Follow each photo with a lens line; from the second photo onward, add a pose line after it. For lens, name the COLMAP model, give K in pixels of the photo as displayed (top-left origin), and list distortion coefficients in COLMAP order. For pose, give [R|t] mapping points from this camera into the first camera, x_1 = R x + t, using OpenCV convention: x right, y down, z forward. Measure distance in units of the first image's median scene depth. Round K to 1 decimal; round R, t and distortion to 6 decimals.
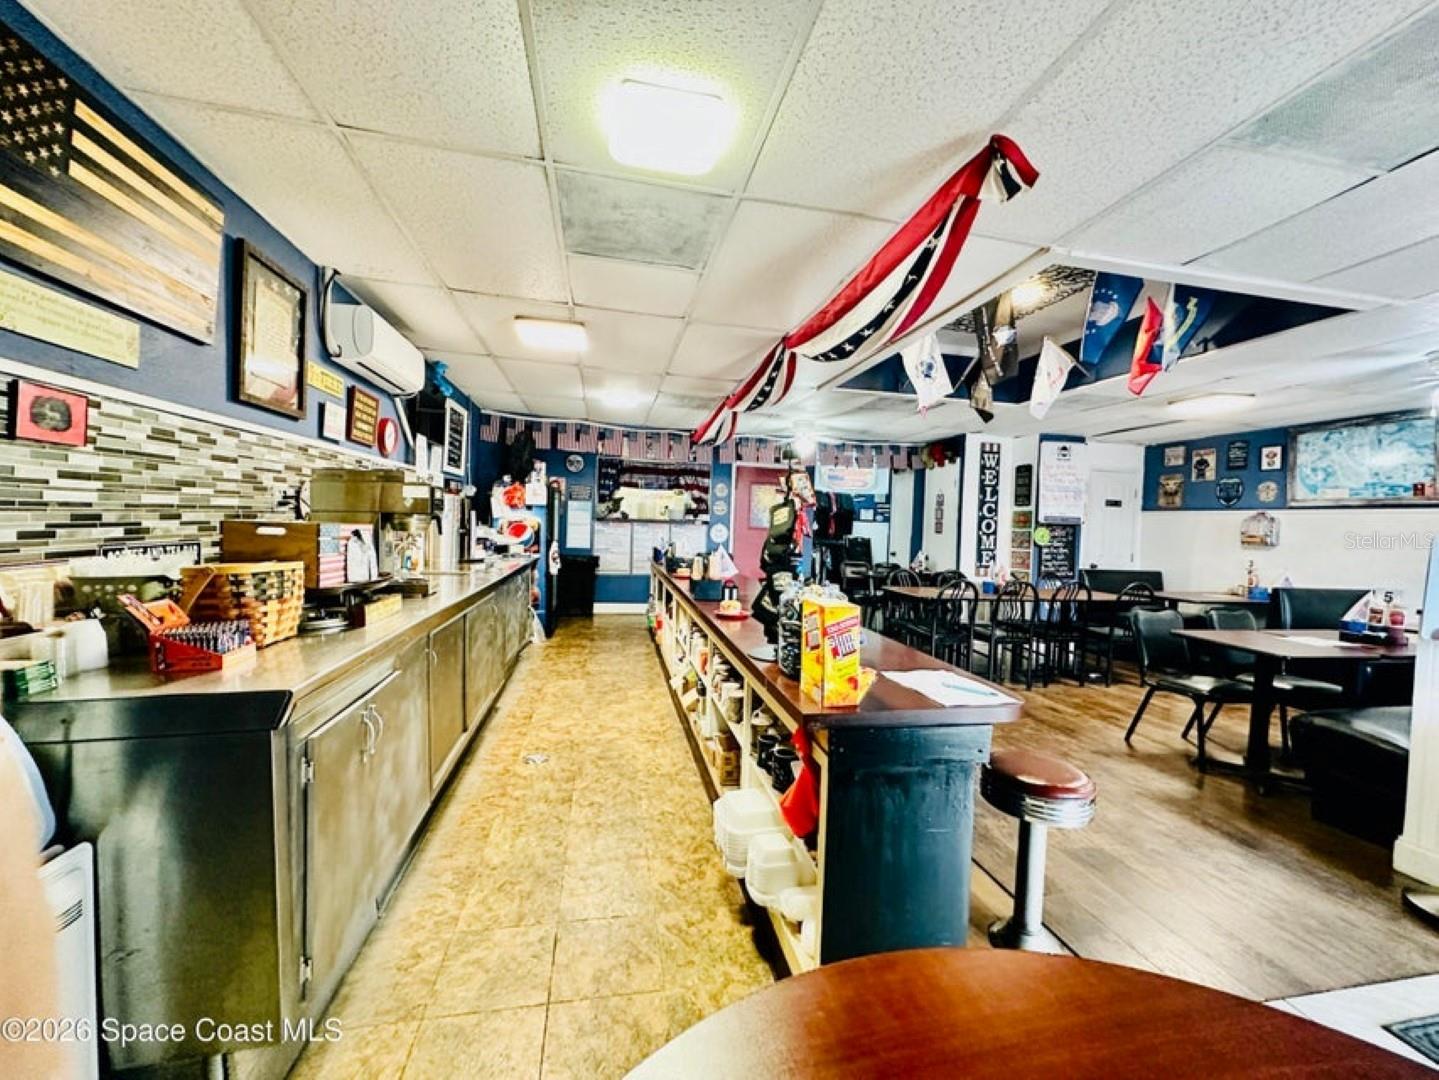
lens RADIAL K [[574.0, 0, 718.8], [0, 574.0, 540.0], [0, 0, 1]] dist [-0.001903, 0.000840]
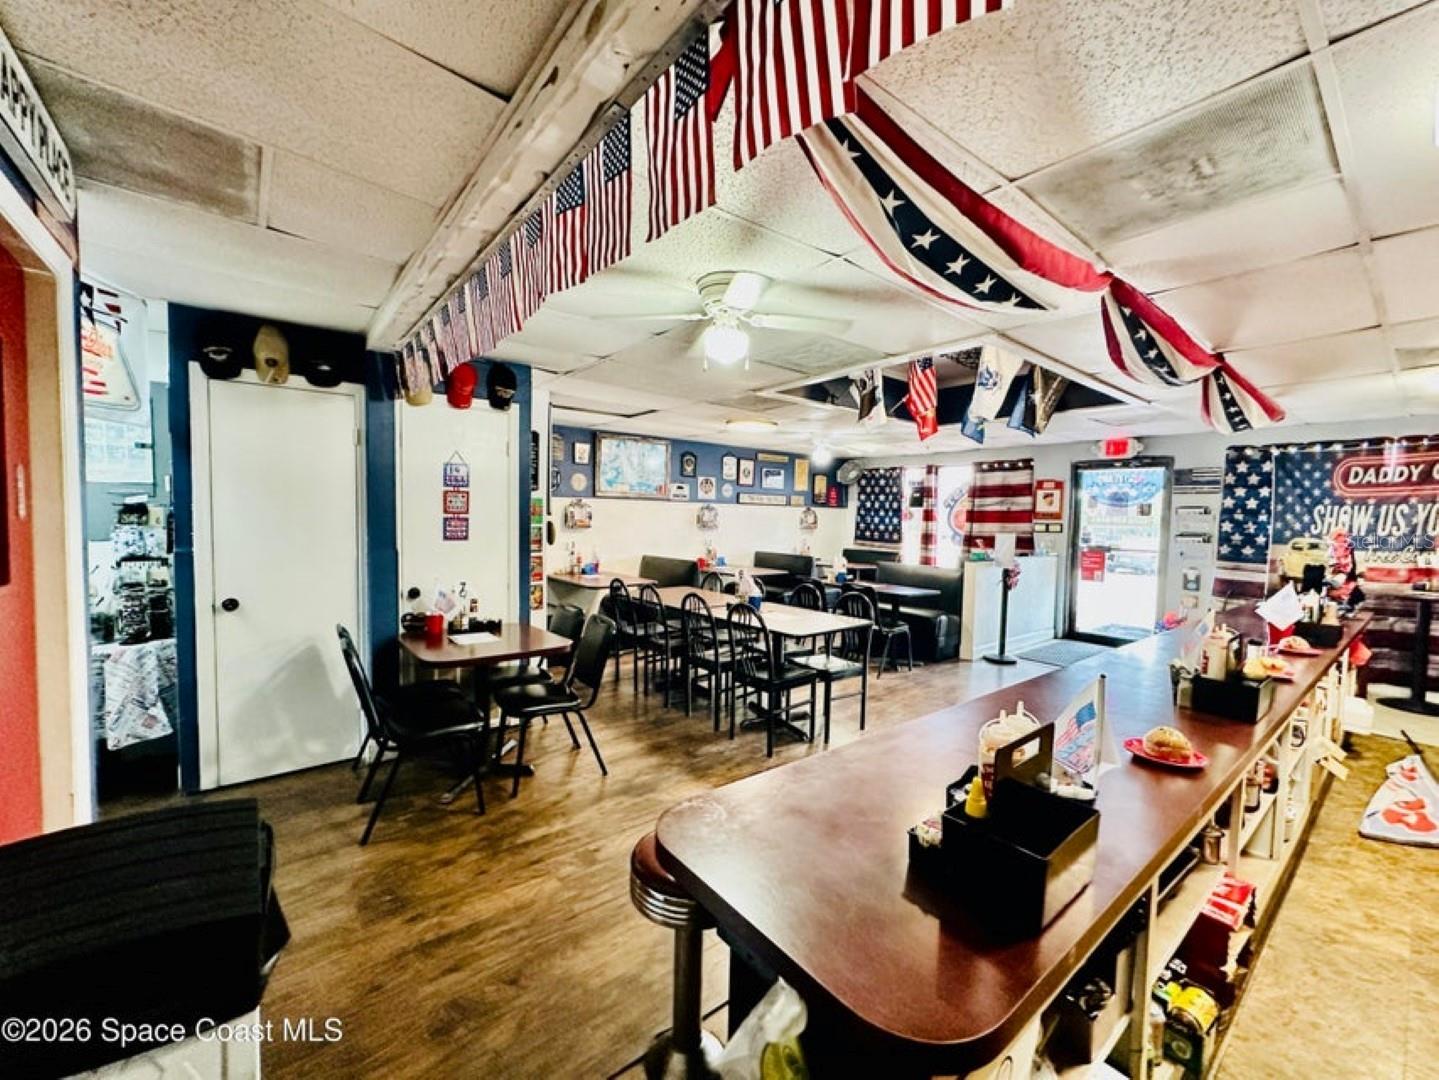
lens RADIAL K [[574.0, 0, 718.7], [0, 574.0, 541.1], [0, 0, 1]] dist [-0.001903, 0.000840]
pose [[-0.458407, -0.088379, 0.884337, -0.325931], [-0.013930, 0.995636, 0.092281, -0.114904], [-0.888633, 0.029983, -0.457638, 1.945791]]
